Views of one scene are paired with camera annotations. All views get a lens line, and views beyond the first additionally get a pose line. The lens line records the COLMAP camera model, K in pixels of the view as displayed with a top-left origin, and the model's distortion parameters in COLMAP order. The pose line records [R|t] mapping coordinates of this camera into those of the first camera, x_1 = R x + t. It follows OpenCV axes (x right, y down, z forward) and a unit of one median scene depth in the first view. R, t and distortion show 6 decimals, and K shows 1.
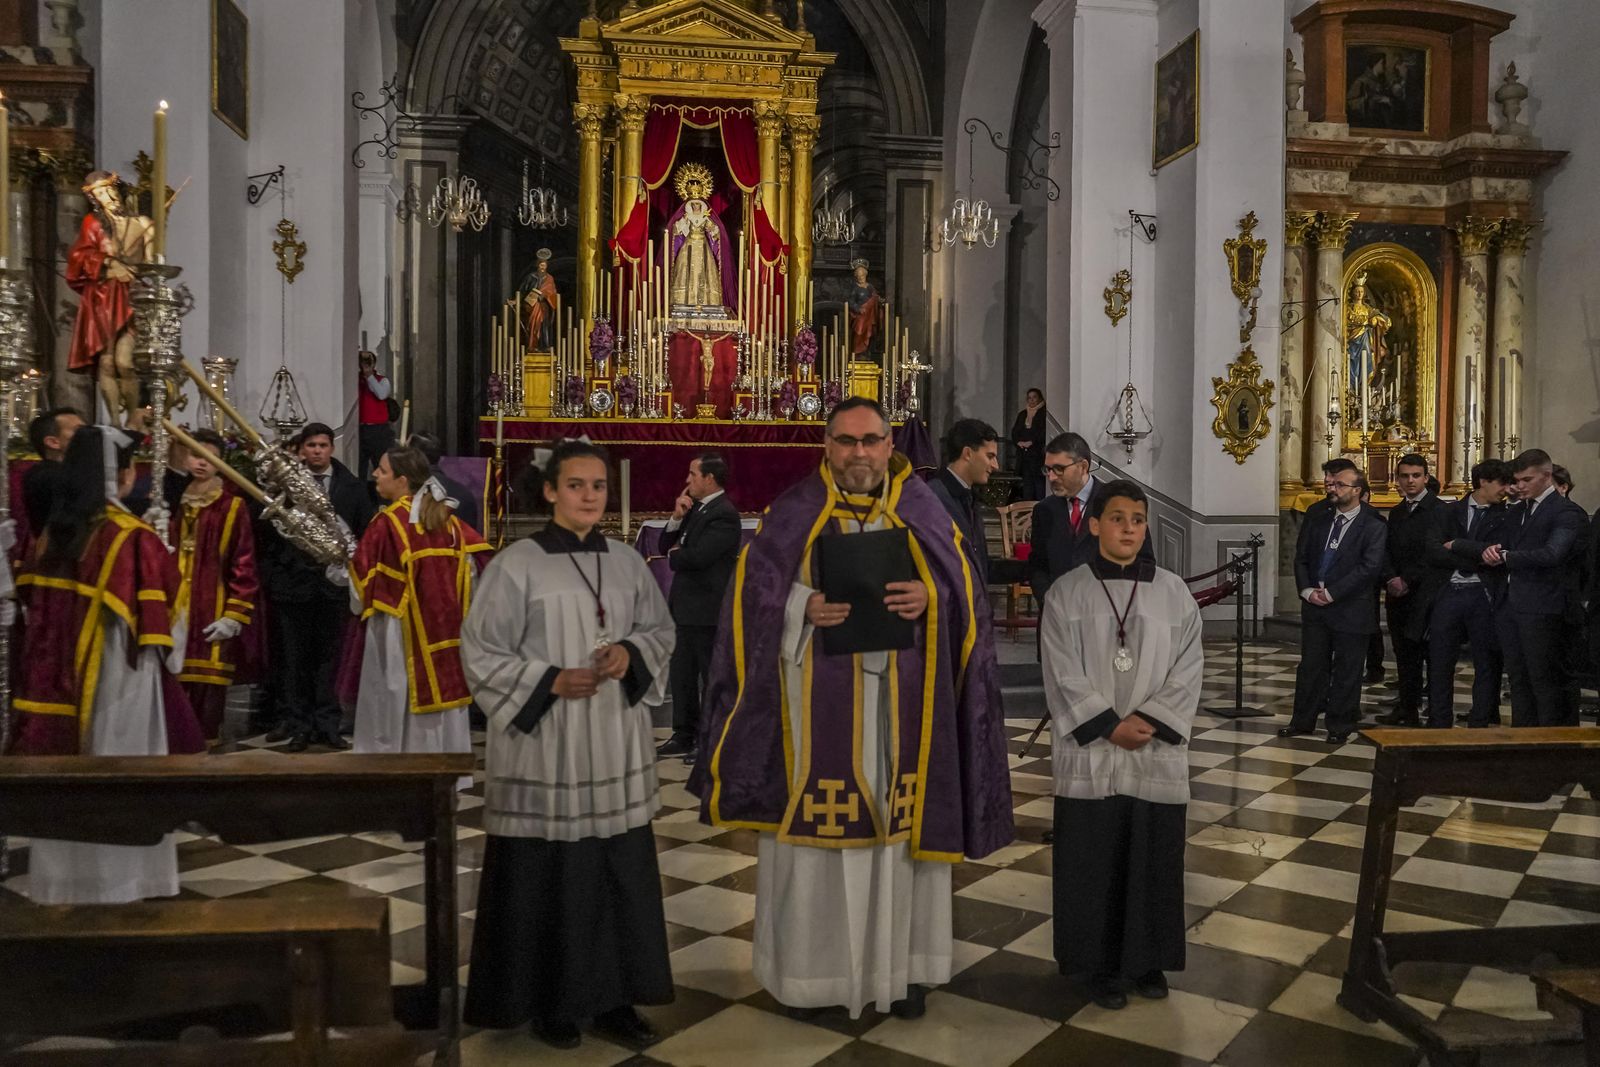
lens RADIAL K [[1284.7, 0, 801.2], [0, 1284.7, 537.4], [0, 0, 1]] dist [-0.010101, 0.012055]
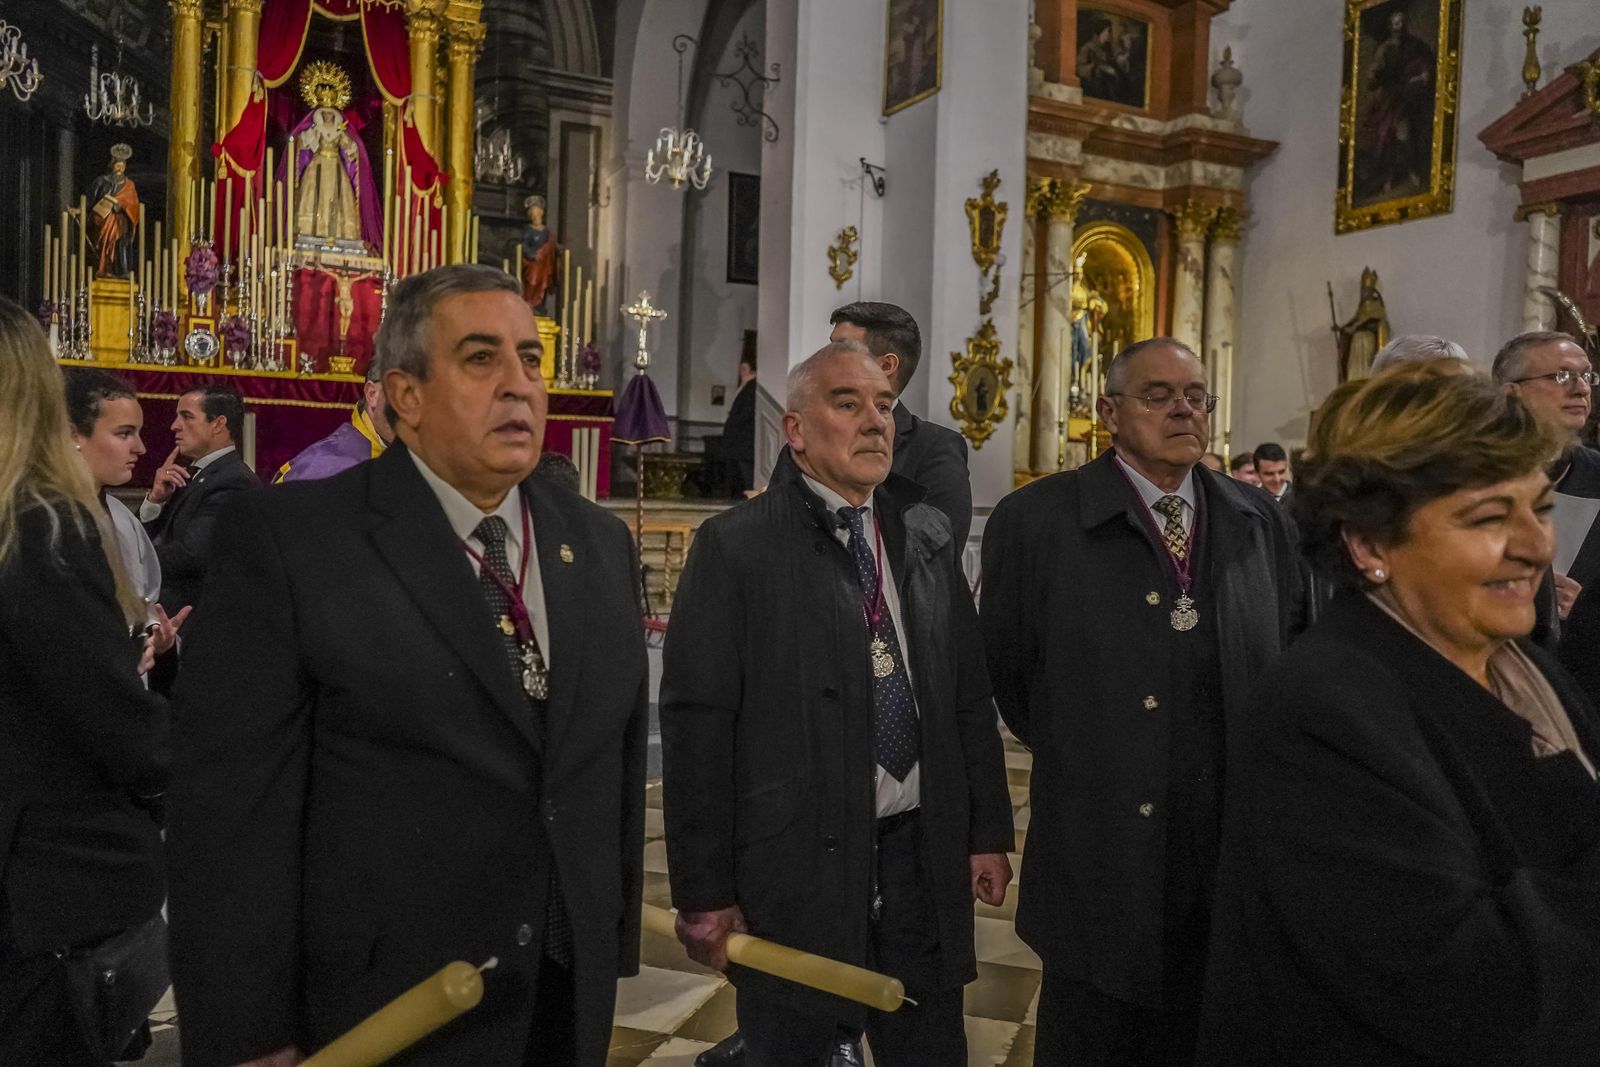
lens RADIAL K [[1284.7, 0, 801.2], [0, 1284.7, 537.4], [0, 0, 1]] dist [-0.010101, 0.012055]
pose [[0.956257, 0.011073, 0.292319, -0.032018], [-0.014031, 0.999869, 0.008024, -0.000808], [-0.292192, -0.011774, 0.956287, 0.139857]]
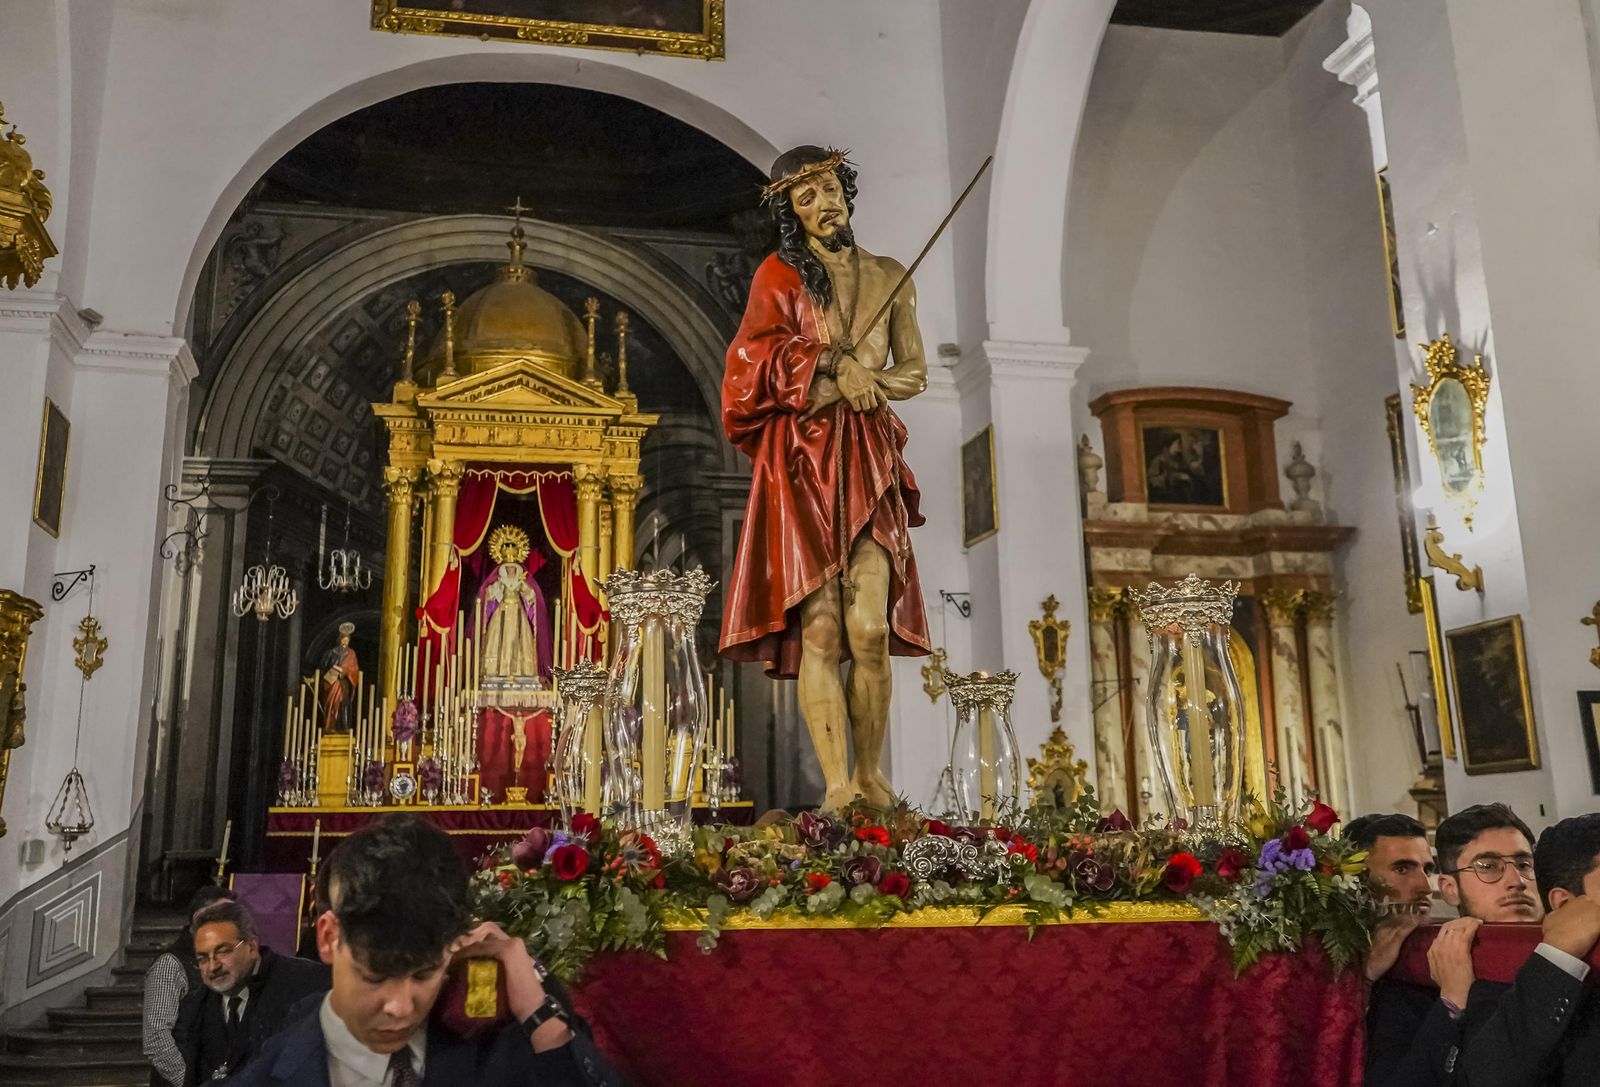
lens RADIAL K [[1694.7, 0, 798.5], [0, 1694.7, 399.5], [0, 0, 1]] dist [-0.005273, 0.007936]
pose [[0.996405, -0.001631, 0.084698, 0.025857], [0.026221, 0.956651, -0.290053, -0.010940], [-0.080553, 0.291231, 0.953255, -0.265098]]
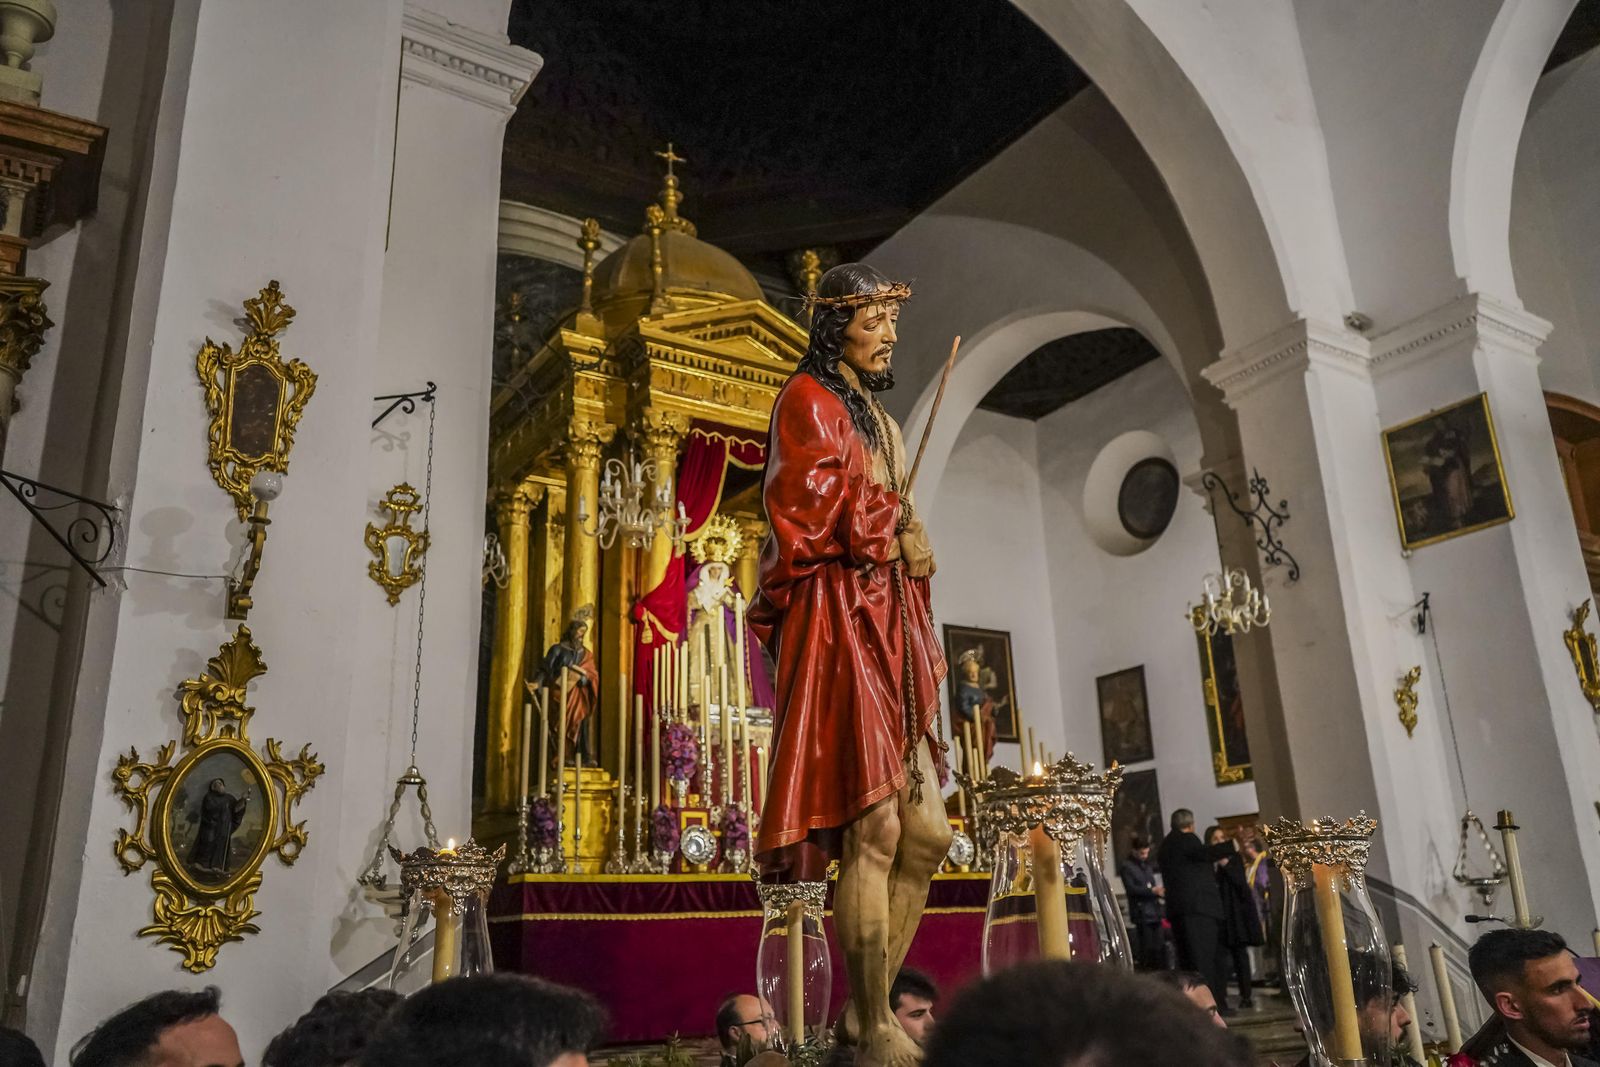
lens RADIAL K [[1284.7, 0, 801.2], [0, 1284.7, 537.4], [0, 0, 1]] dist [-0.010101, 0.012055]
pose [[0.911719, 0.086325, 0.401643, -0.359514], [0.057288, 0.941405, -0.332377, -0.036322], [-0.406801, 0.326044, 0.853351, 0.389549]]
